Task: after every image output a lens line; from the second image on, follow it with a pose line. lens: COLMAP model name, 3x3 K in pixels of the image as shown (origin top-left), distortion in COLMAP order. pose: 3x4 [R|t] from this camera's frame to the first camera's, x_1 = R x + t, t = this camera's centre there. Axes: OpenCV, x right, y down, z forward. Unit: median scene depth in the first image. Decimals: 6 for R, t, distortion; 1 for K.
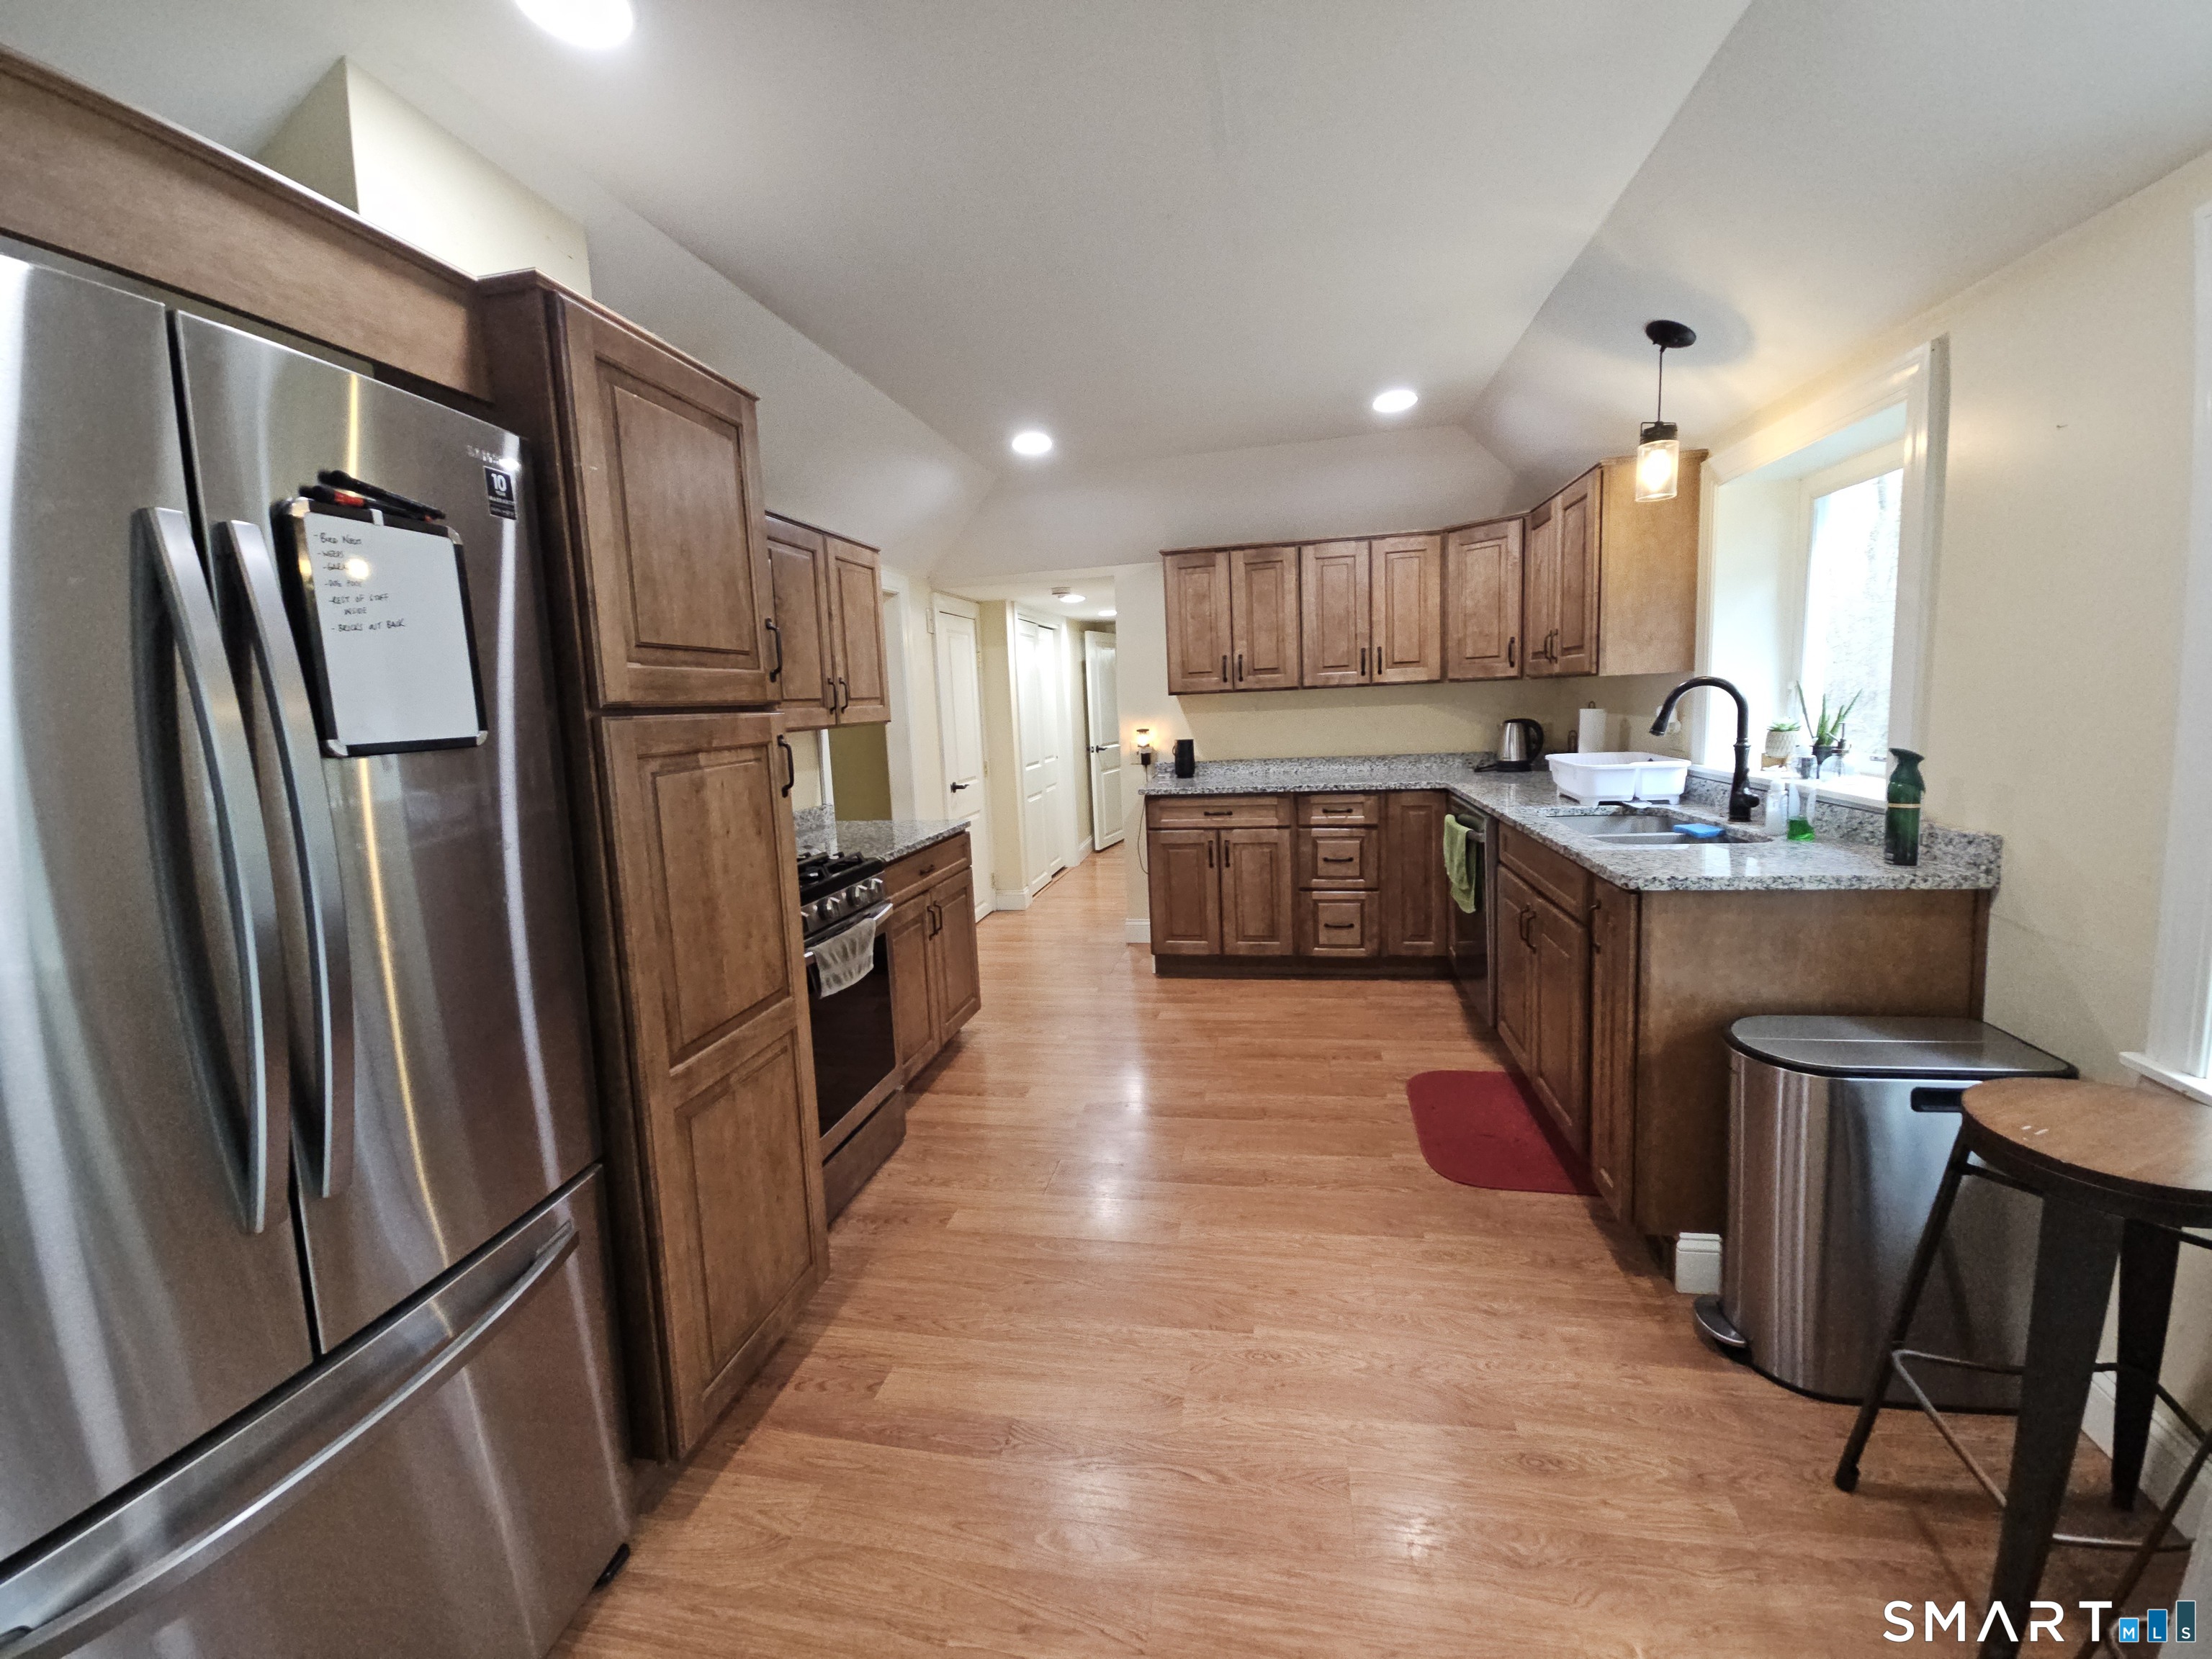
lens RADIAL K [[900.9, 0, 1105.6], [0, 900.9, 807.4], [0, 0, 1]] dist [0.008859, -0.005707]
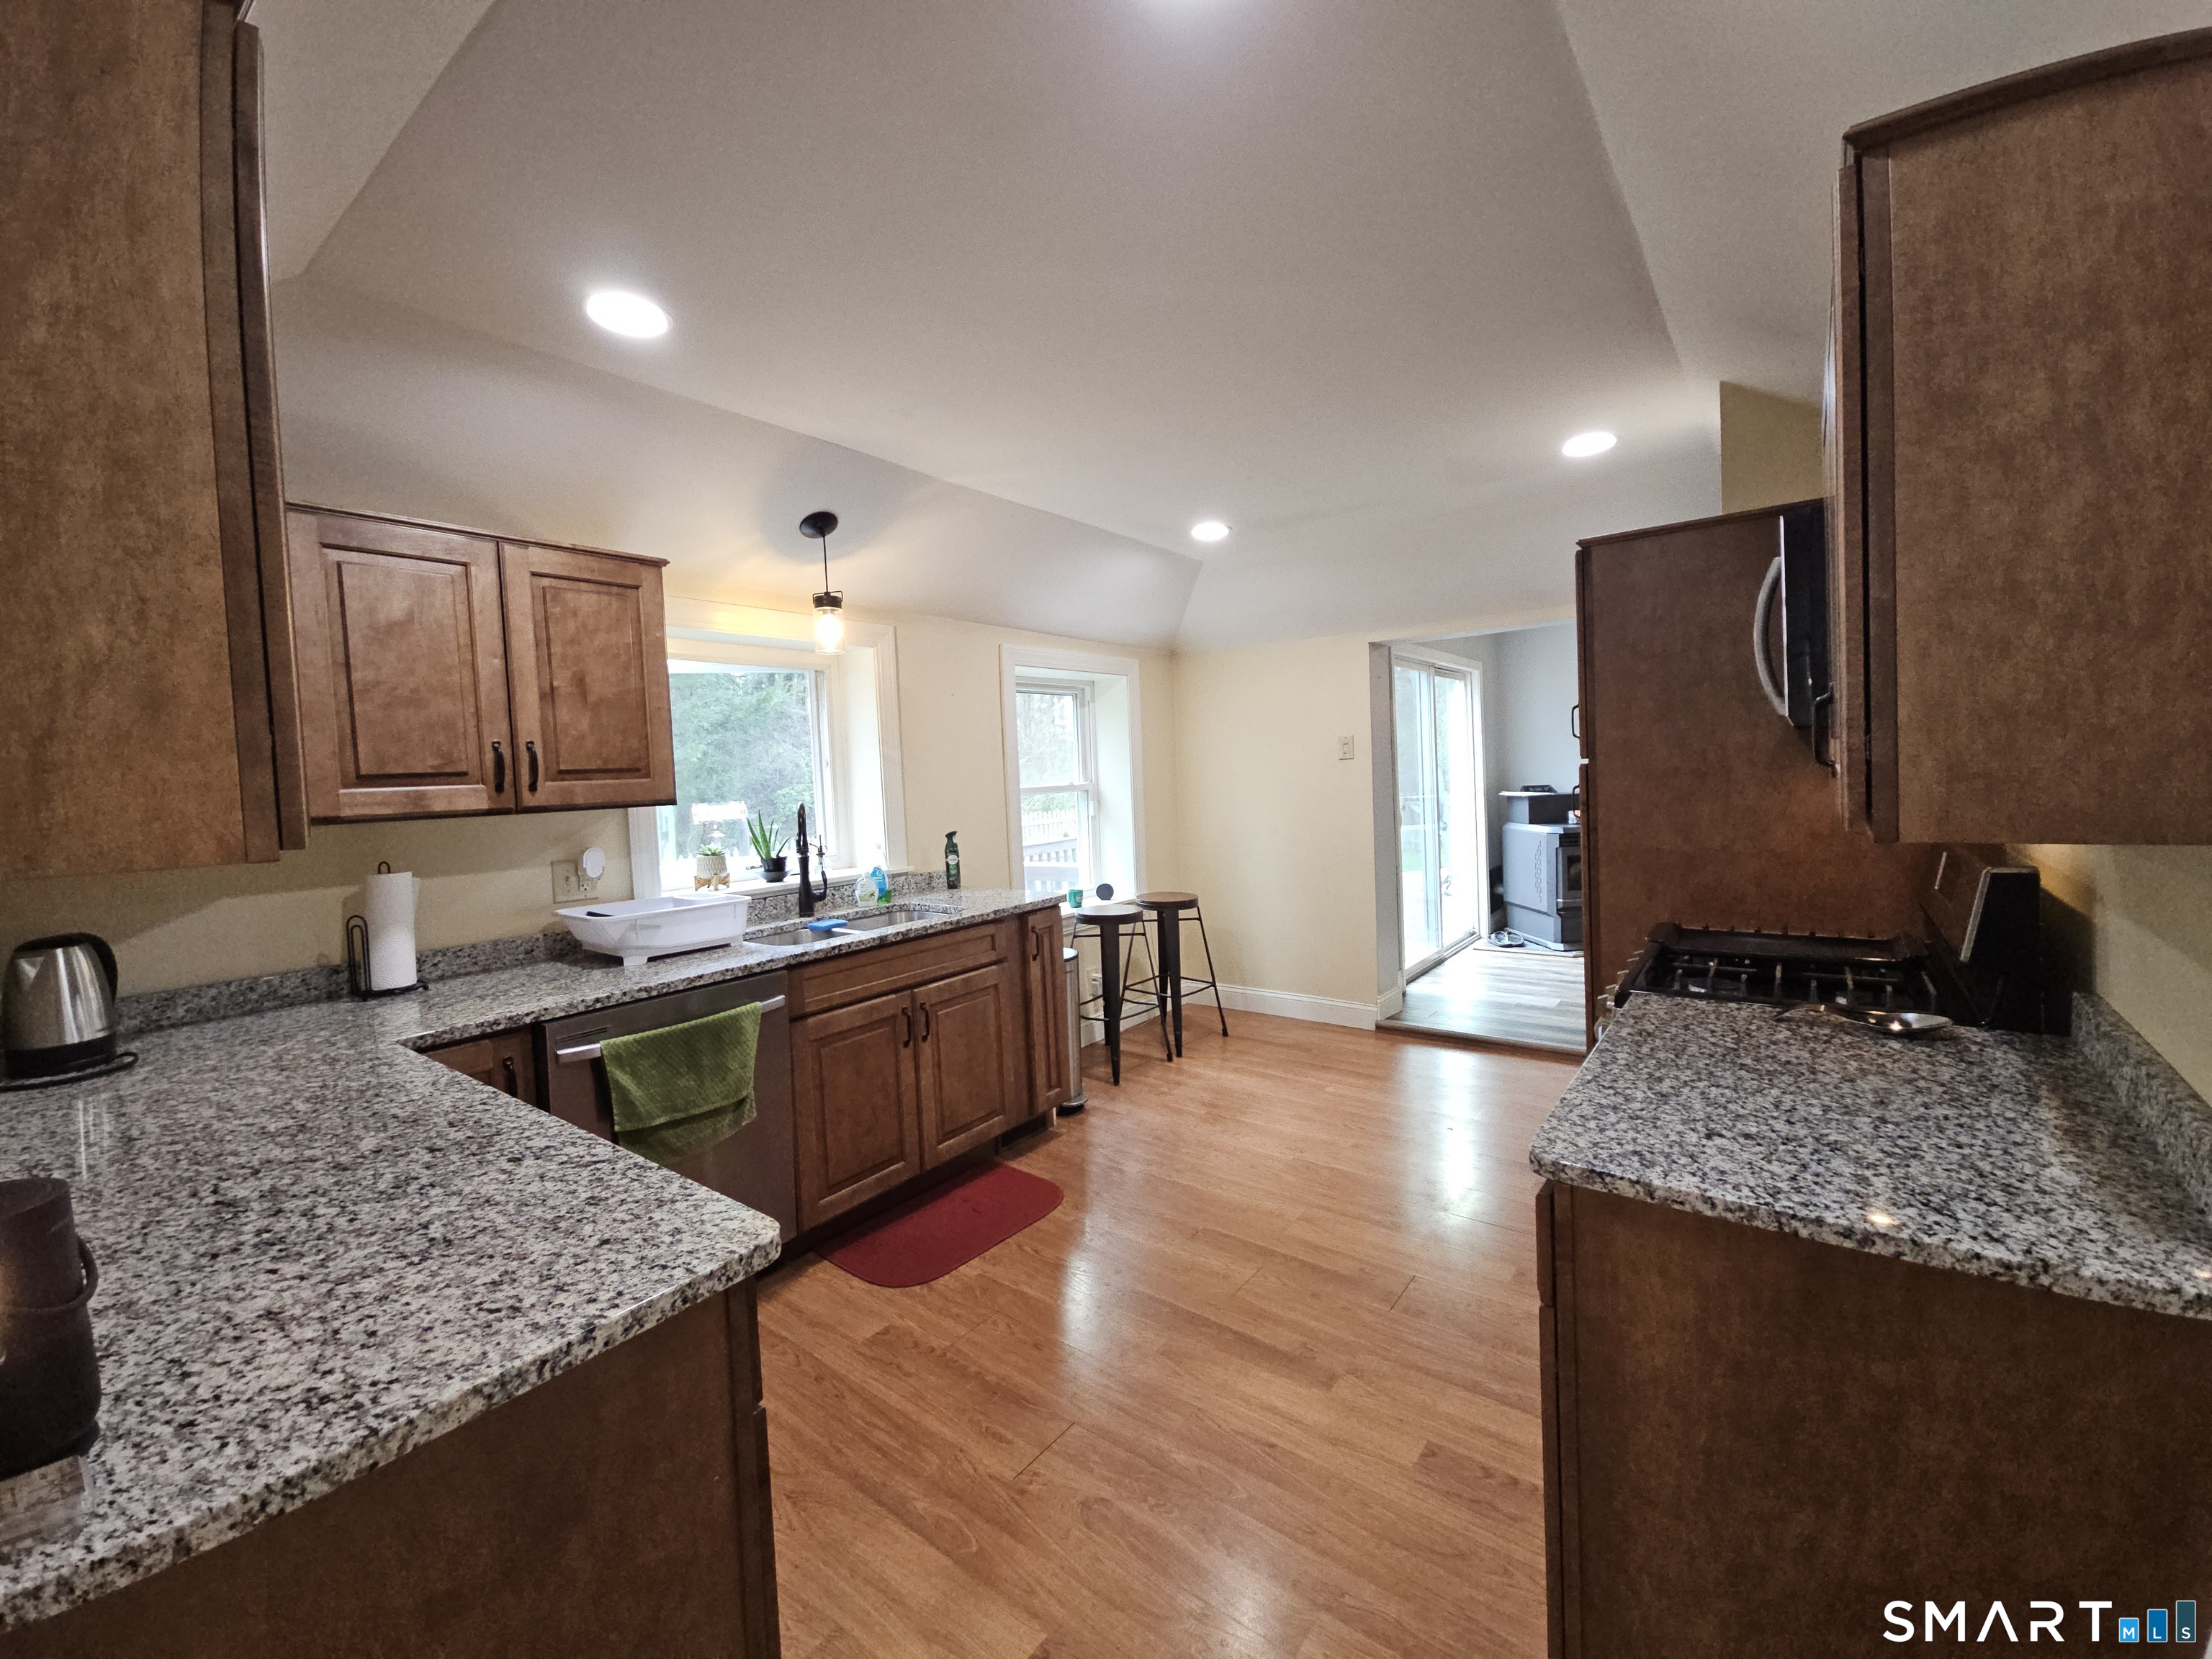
lens RADIAL K [[900.9, 0, 1116.0], [0, 900.9, 813.6], [0, 0, 1]] dist [0.008859, -0.005707]
pose [[-0.895419, 0.060502, 0.441094, -0.179597], [0.134029, 0.981396, 0.137468, -0.178364], [-0.424571, 0.182211, -0.886870, 1.425328]]
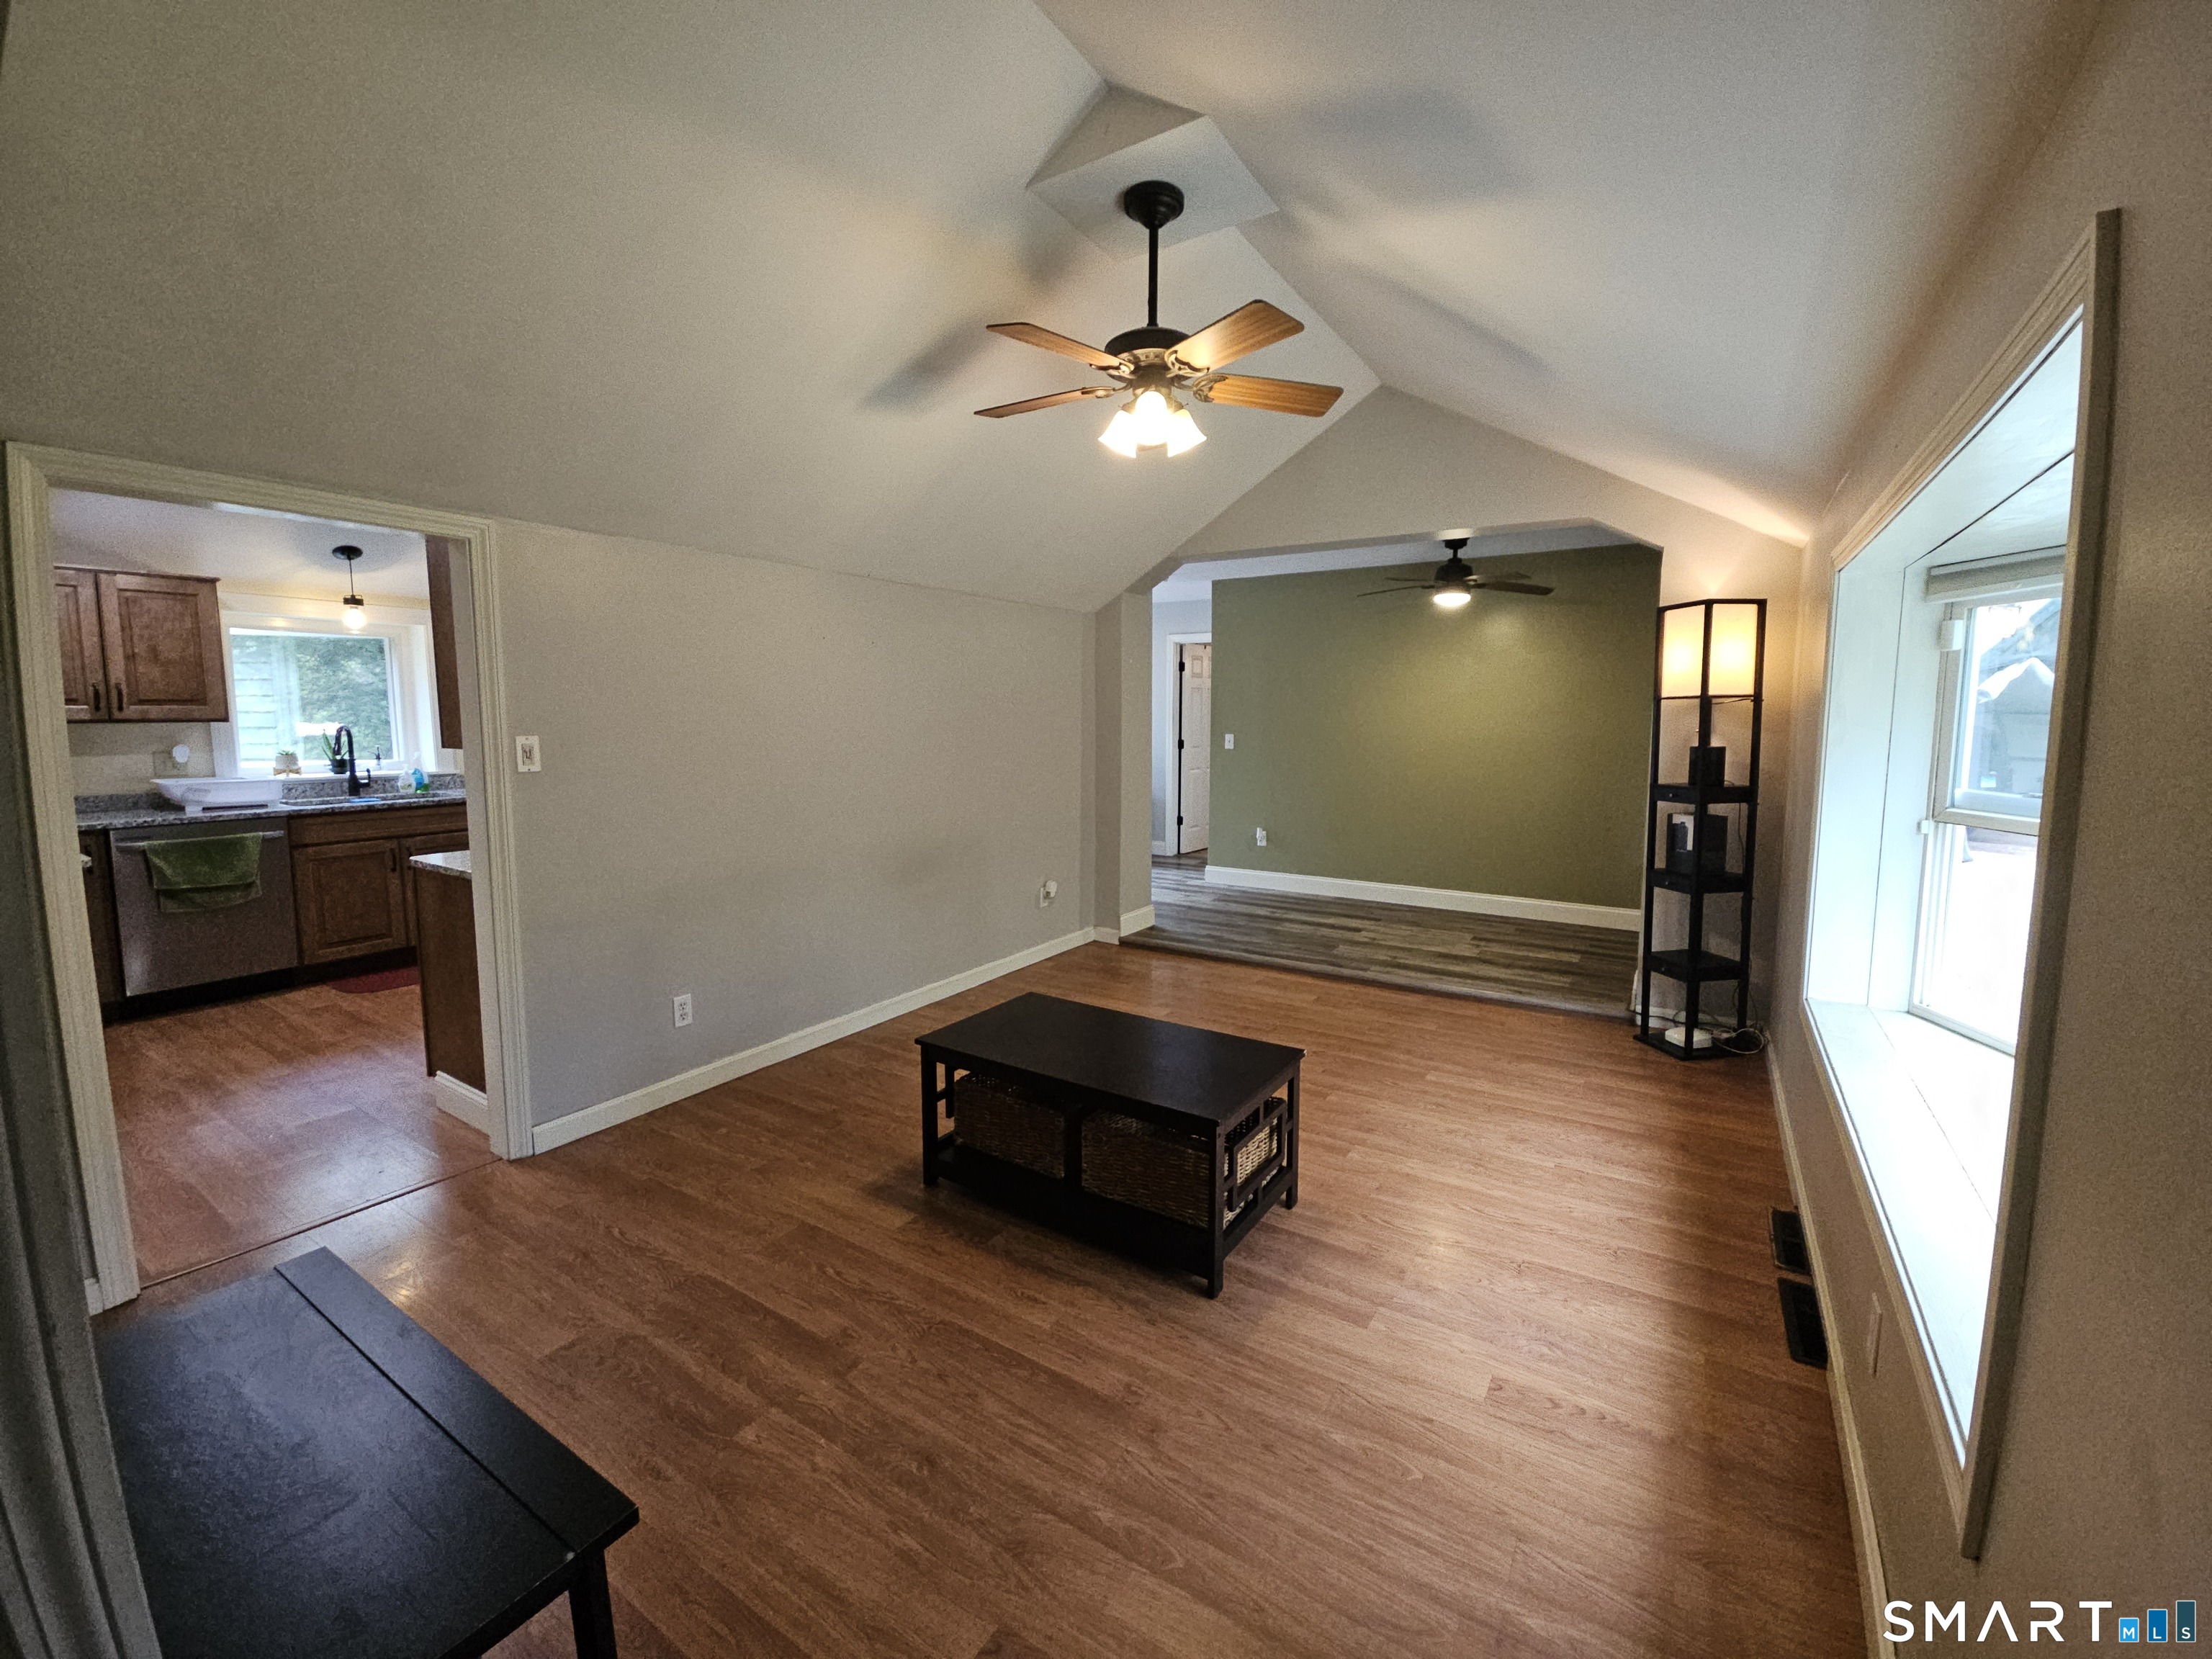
lens RADIAL K [[900.9, 0, 1104.9], [0, 900.9, 811.8], [0, 0, 1]] dist [0.008859, -0.005707]
pose [[-0.927699, 0.000709, 0.373328, -1.196821], [0.082489, 0.975671, 0.203128, -0.164991], [-0.364102, 0.219237, -0.905188, 1.664679]]
